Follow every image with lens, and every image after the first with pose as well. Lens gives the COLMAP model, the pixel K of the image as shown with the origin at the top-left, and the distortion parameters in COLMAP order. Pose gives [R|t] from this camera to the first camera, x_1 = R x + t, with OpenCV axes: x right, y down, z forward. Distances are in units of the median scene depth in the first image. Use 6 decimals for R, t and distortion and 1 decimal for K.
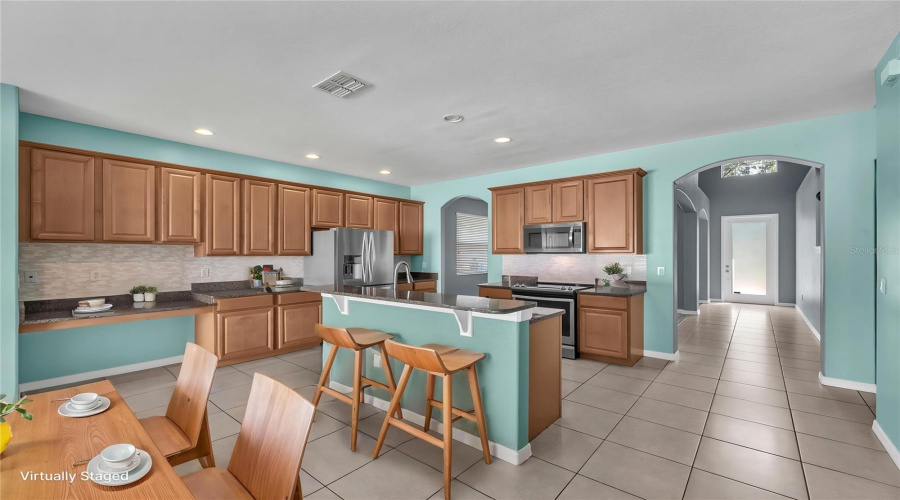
lens RADIAL K [[371.9, 0, 447.8], [0, 371.9, 252.0], [0, 0, 1]] dist [-0.000206, -0.000004]
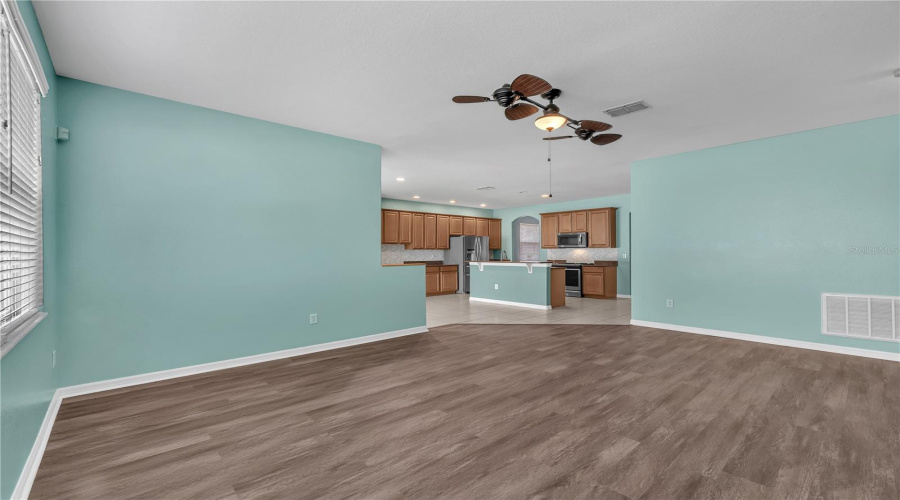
lens RADIAL K [[371.9, 0, 452.0], [0, 371.9, 248.2], [0, 0, 1]] dist [-0.000206, -0.000004]
pose [[0.991133, -0.003999, -0.132815, -0.087829], [0.003110, 0.999971, -0.006902, 0.017460], [0.132839, 0.006427, 0.991117, -1.023929]]
